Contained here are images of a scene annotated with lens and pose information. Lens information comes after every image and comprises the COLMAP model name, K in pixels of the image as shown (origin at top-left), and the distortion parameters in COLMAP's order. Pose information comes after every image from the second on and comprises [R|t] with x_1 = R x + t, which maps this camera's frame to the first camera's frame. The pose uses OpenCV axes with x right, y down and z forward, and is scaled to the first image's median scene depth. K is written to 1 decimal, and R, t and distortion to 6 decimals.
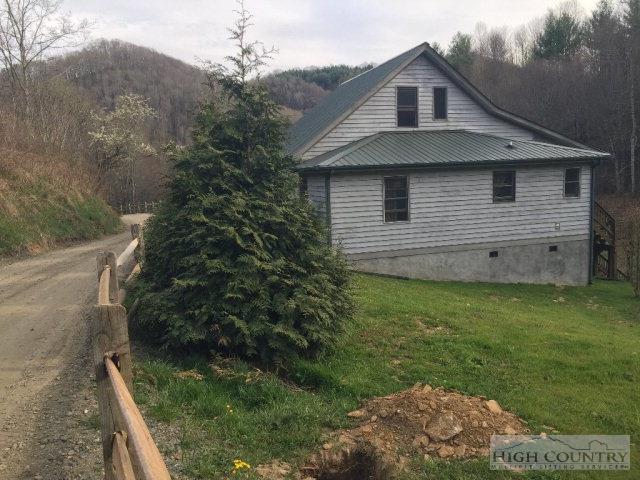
lens RADIAL K [[542.1, 0, 314.8], [0, 542.1, 239.6], [0, 0, 1]] dist [0.058146, -0.081912]
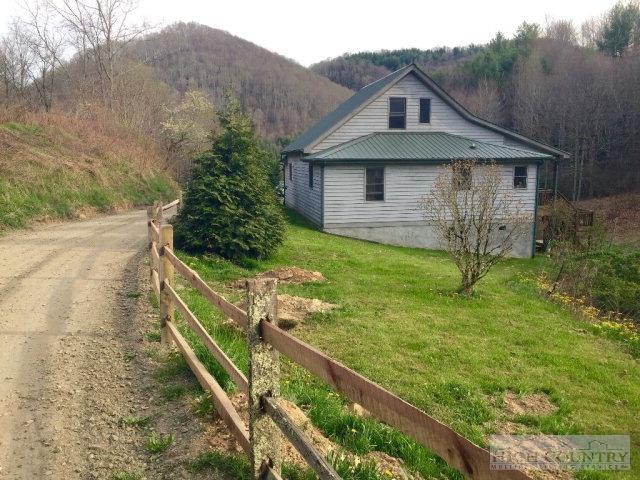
lens RADIAL K [[542.1, 0, 319.9], [0, 542.1, 239.2], [0, 0, 1]] dist [0.058146, -0.081912]
pose [[0.993114, 0.050426, -0.105742, 0.142703], [-0.047255, 0.998361, 0.032283, 0.021434], [0.107197, -0.027063, 0.993869, -0.315437]]
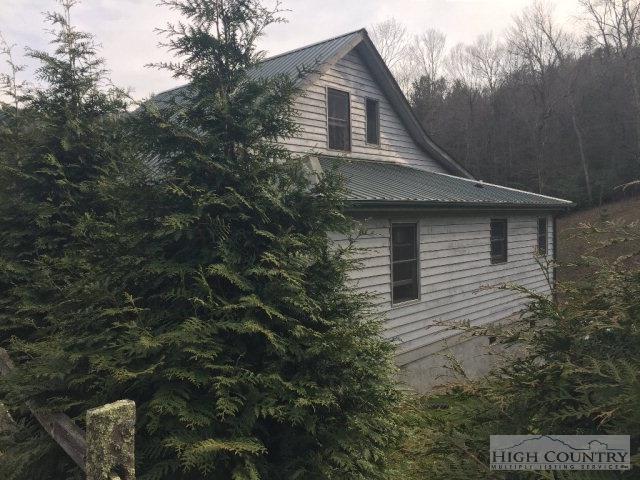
lens RADIAL K [[542.1, 0, 321.9], [0, 542.1, 241.0], [0, 0, 1]] dist [0.058146, -0.081912]
pose [[0.854208, 0.000138, 0.519931, -0.193142], [0.051915, 0.994980, -0.085557, -0.045239], [-0.517333, 0.100076, 0.849913, 0.482052]]
